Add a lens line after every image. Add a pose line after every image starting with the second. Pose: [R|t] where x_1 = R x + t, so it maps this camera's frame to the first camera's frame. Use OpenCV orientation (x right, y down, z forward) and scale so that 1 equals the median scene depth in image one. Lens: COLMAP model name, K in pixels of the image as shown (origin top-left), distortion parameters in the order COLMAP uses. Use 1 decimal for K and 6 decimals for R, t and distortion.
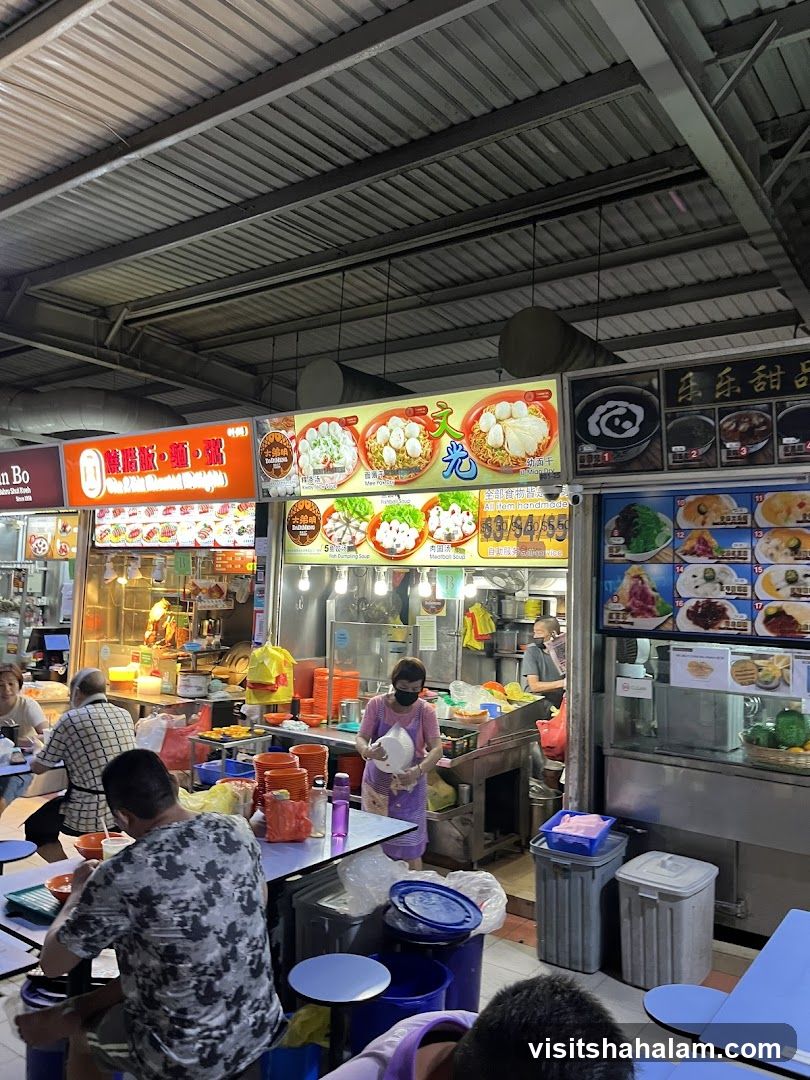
lens RADIAL K [[821.0, 0, 430.6], [0, 821.0, 563.3], [0, 0, 1]] dist [-0.013742, -0.010623]
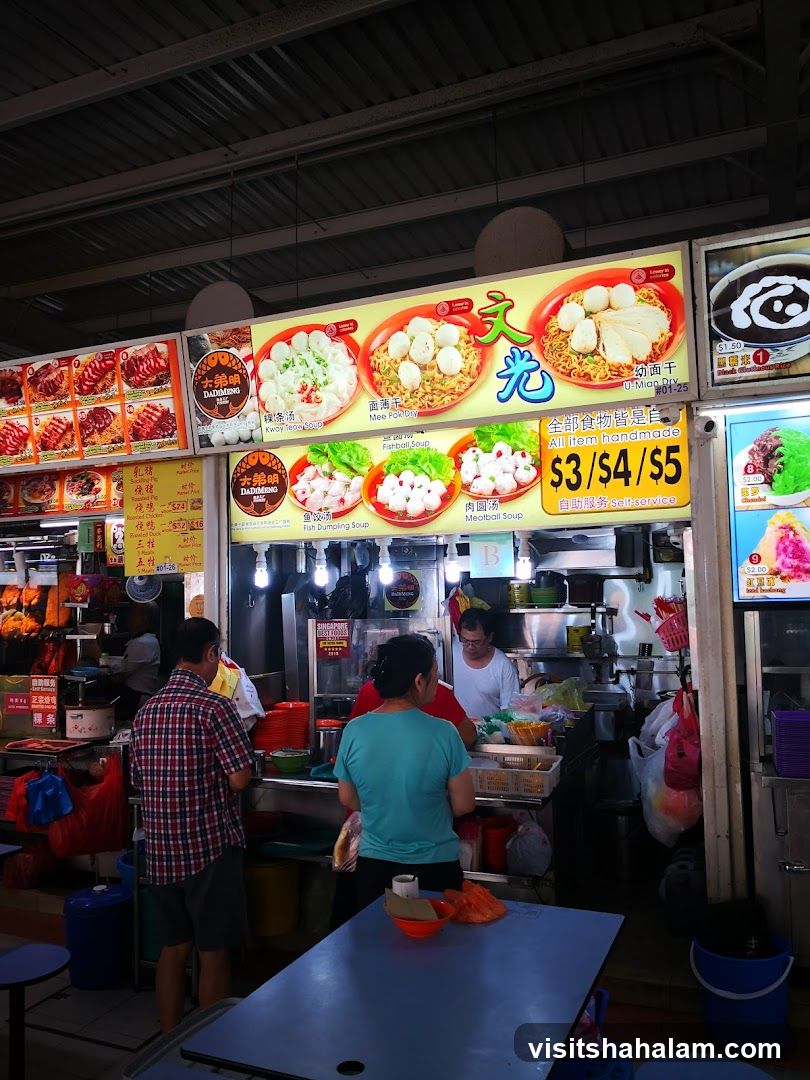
lens RADIAL K [[821.0, 0, 430.6], [0, 821.0, 563.3], [0, 0, 1]] dist [-0.013742, -0.010623]
pose [[0.973630, -0.044429, 0.223766, -0.192084], [0.046500, 0.998910, -0.003992, 0.032273], [-0.223344, 0.014292, 0.974635, 0.310095]]
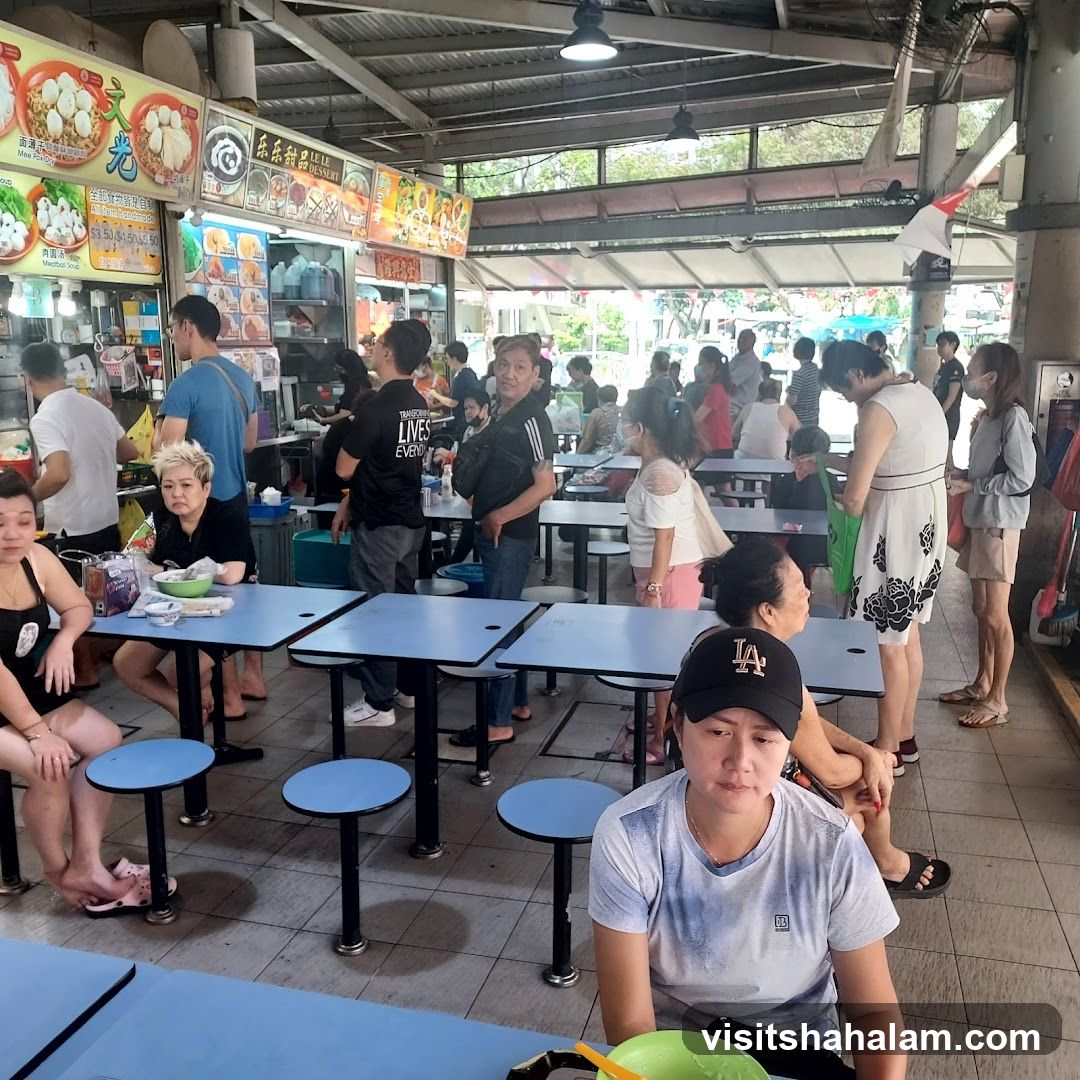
lens RADIAL K [[1024.8, 0, 540.0], [0, 1024.8, 540.0], [0, 0, 1]] dist [-0.000536, 0.011843]
pose [[-0.331305, -0.218516, 0.917871, -1.117875], [-0.048668, 0.975475, 0.214663, 0.016827], [-0.942268, 0.026448, -0.333814, 0.884823]]
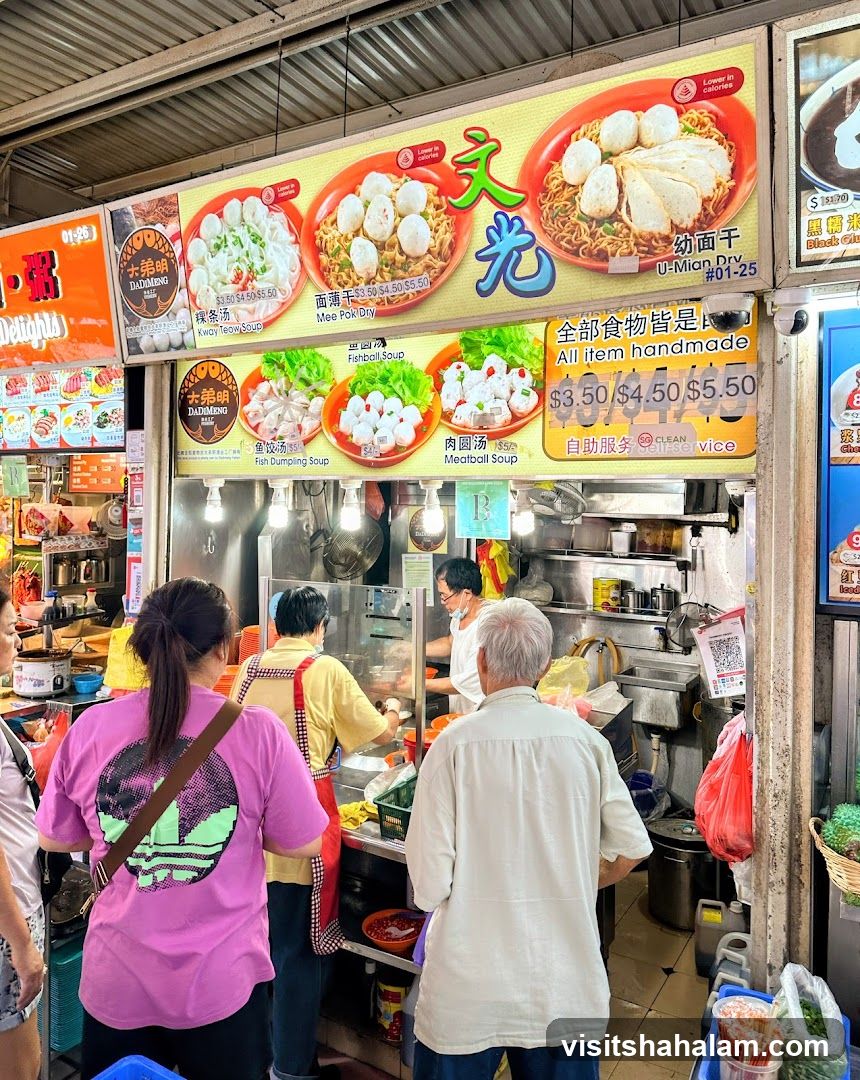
lens RADIAL K [[773.5, 0, 461.8], [0, 773.5, 510.7], [0, 0, 1]] dist [0.072535, -0.131898]
pose [[0.995388, -0.015147, 0.094724, -0.037417], [0.010929, 0.998932, 0.044890, 0.002698], [-0.095303, -0.043648, 0.994491, 0.504183]]
